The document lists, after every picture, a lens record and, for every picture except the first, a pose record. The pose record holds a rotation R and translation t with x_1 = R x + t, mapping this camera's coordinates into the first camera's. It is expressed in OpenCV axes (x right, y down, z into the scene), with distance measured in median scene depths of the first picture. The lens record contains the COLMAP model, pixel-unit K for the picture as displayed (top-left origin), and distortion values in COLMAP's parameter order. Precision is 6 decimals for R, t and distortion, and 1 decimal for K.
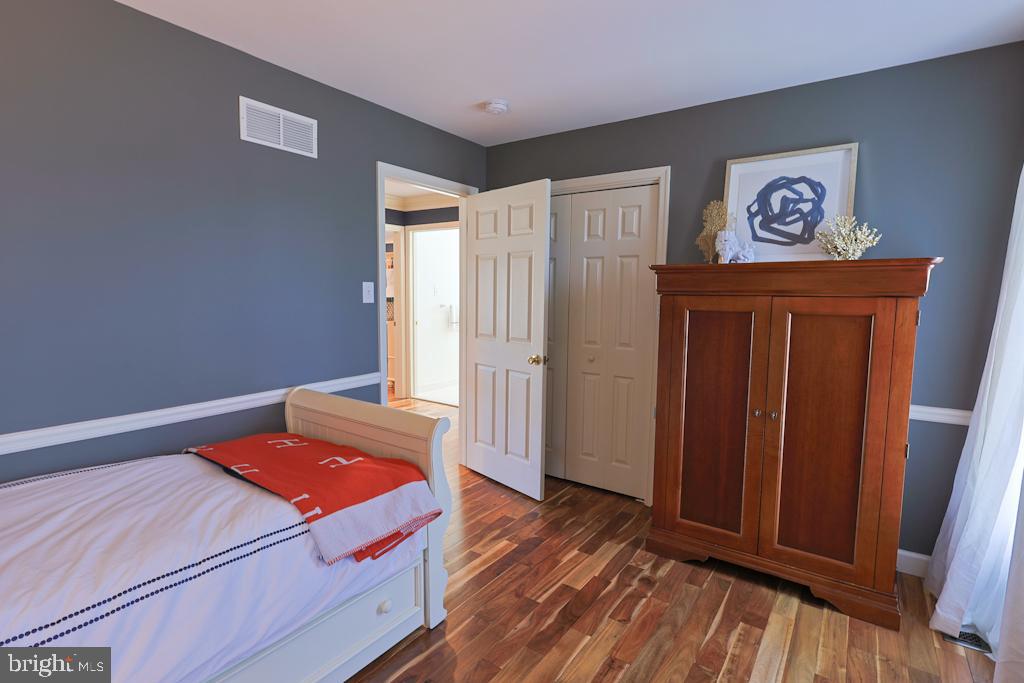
lens RADIAL K [[499.0, 0, 511.9], [0, 499.0, 339.2], [0, 0, 1]] dist [0.003371, 0.000384]
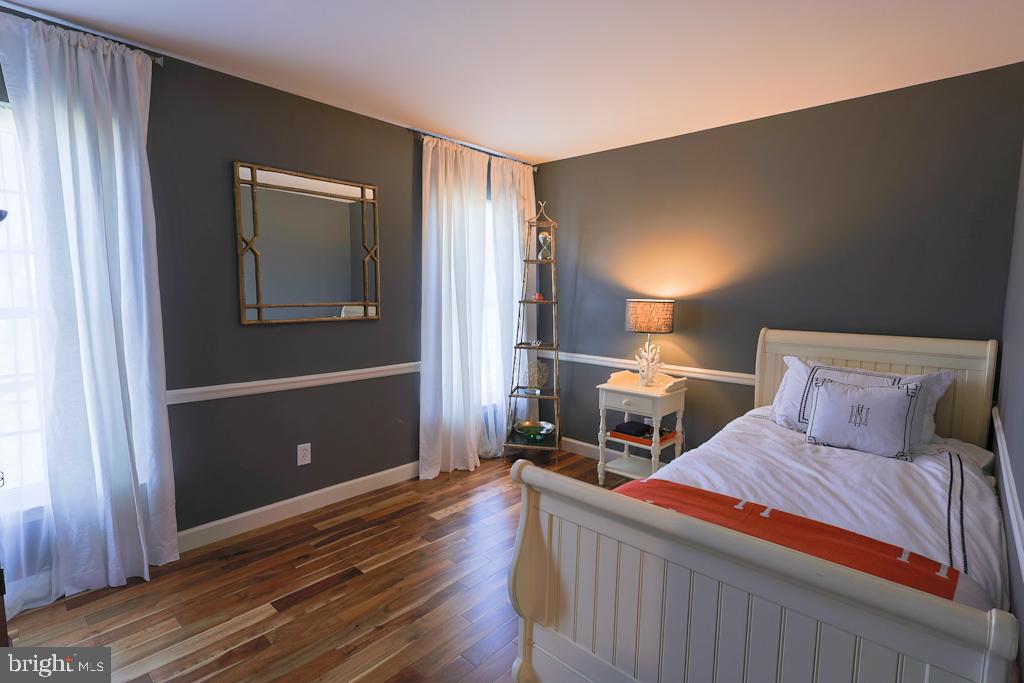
lens RADIAL K [[502.2, 0, 514.0], [0, 502.2, 340.5], [0, 0, 1]] dist [0.000519, -0.000288]
pose [[-0.992514, -0.033602, 0.117419, -0.250914], [-0.010465, 0.981269, 0.192357, -0.193101], [-0.121684, 0.189689, -0.974275, 2.024210]]
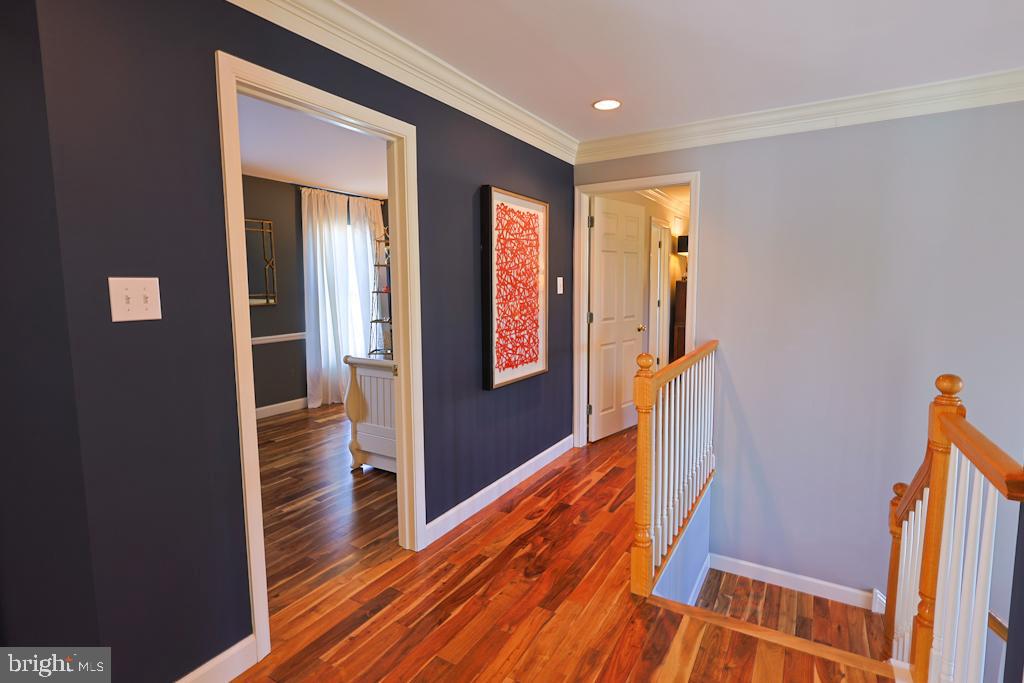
lens RADIAL K [[509.4, 0, 512.0], [0, 509.4, 341.5], [0, 0, 1]] dist [-0.001064, 0.000157]
pose [[-0.996960, 0.000629, -0.077915, -0.717891], [-0.015546, 0.978258, 0.206808, -0.348012], [0.076351, 0.207390, -0.975274, 3.441664]]
